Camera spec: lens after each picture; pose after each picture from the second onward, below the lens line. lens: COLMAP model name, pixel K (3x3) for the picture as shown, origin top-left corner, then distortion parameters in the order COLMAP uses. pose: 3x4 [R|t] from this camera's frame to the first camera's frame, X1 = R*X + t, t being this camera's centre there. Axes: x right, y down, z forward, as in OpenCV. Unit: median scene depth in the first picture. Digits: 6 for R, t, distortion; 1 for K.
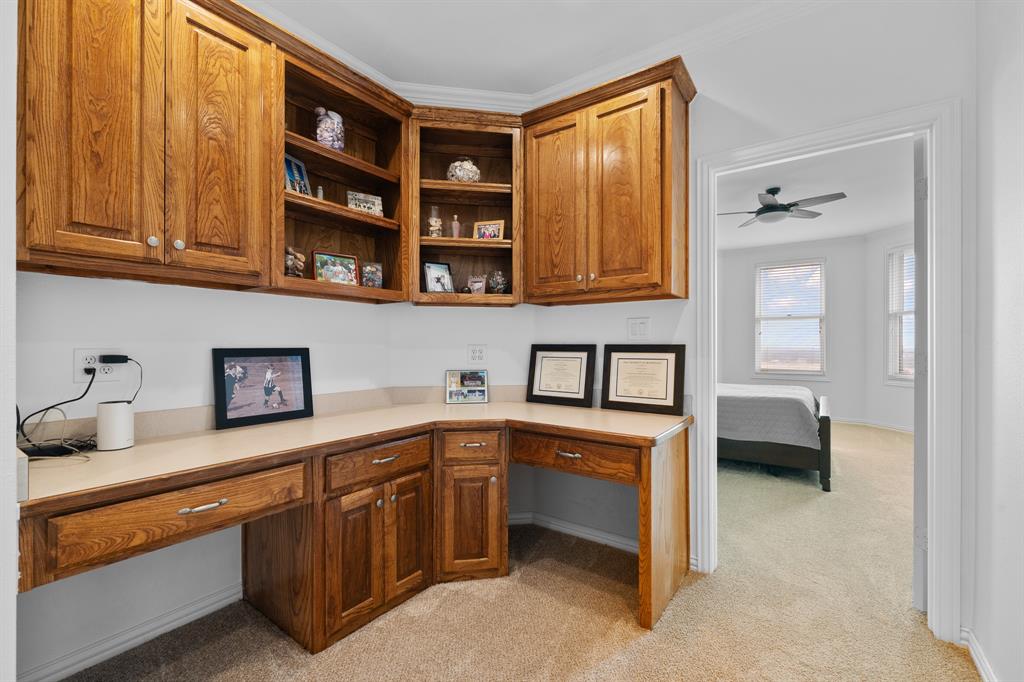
lens RADIAL K [[415.1, 0, 512.4], [0, 415.1, 344.5], [0, 0, 1]] dist [-0.001815, -0.000017]
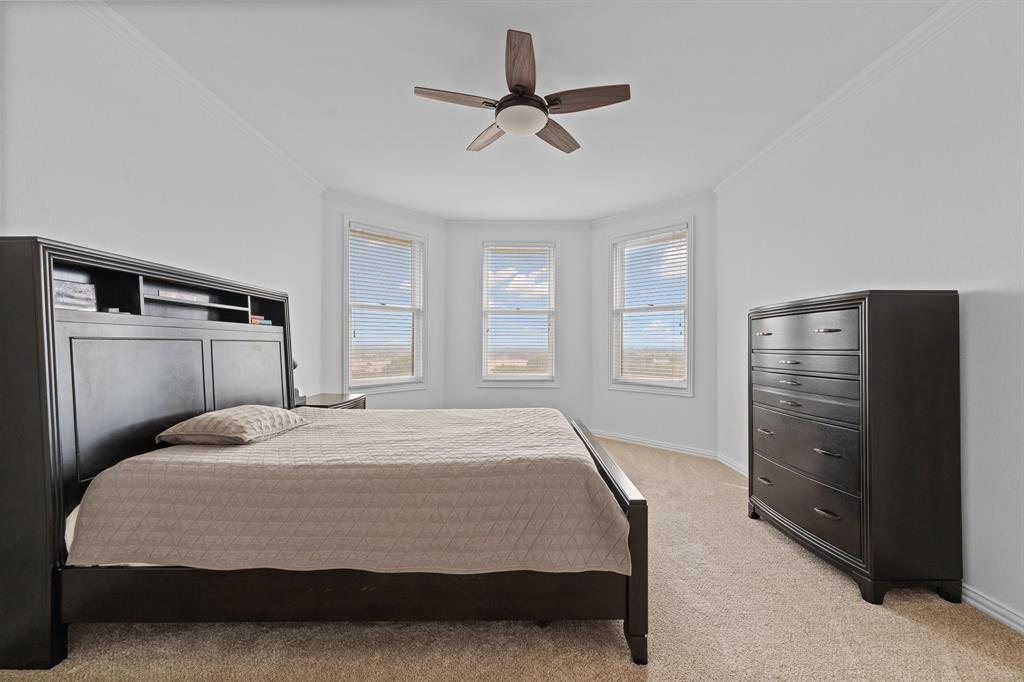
lens RADIAL K [[415.1, 0, 516.8], [0, 415.1, 344.4], [0, 0, 1]] dist [-0.001815, -0.000017]
pose [[0.806016, 0.002330, 0.591889, 0.345814], [-0.003017, 0.999995, 0.000172, 0.000202], [-0.591886, -0.001924, 0.806019, 0.658260]]
